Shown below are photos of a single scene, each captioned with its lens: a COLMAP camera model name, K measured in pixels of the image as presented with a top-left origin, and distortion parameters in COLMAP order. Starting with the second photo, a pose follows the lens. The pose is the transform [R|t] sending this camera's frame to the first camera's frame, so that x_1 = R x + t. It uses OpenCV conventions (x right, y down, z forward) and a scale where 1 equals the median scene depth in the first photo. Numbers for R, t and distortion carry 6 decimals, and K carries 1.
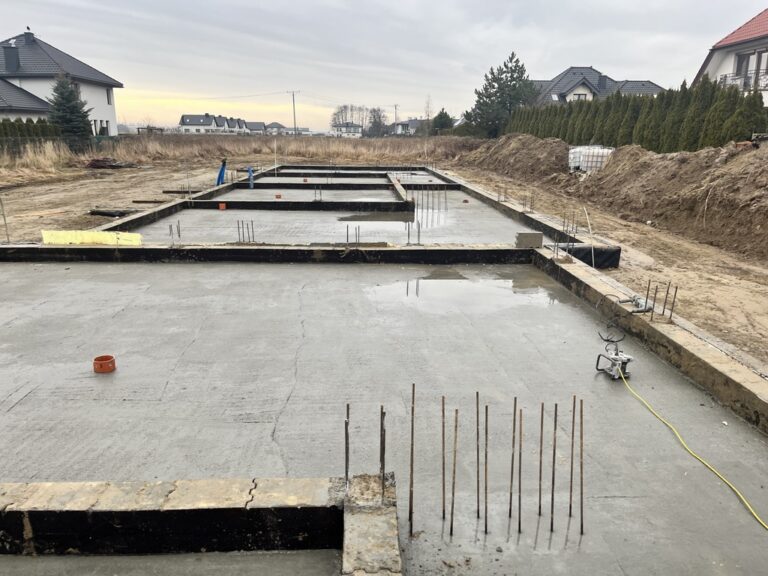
lens RADIAL K [[581.1, 0, 383.3], [0, 581.1, 288.6], [0, 0, 1]] dist [0.036400, -0.034127]
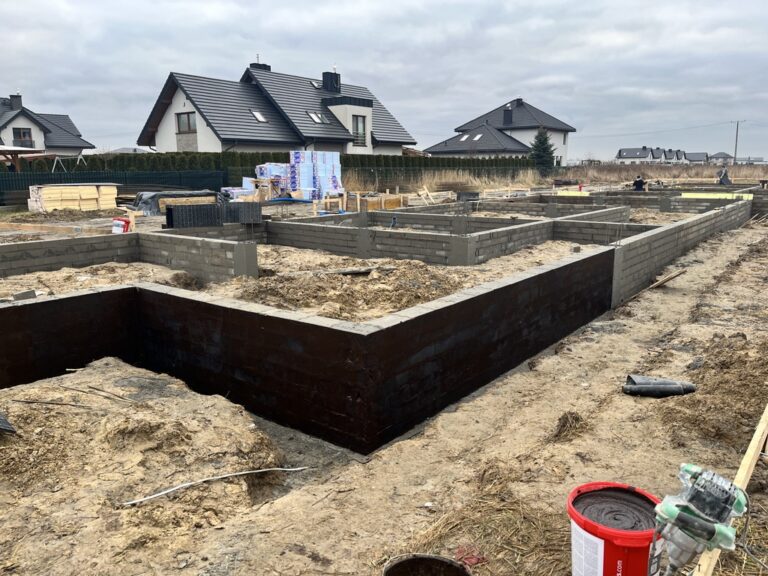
lens RADIAL K [[581.1, 0, 383.6], [0, 581.1, 287.4], [0, 0, 1]] dist [0.036400, -0.034127]
pose [[0.767435, 0.116426, -0.630467, 0.117691], [-0.151794, 0.988410, -0.002245, 0.091318], [0.622898, 0.097424, 0.776213, -0.316358]]
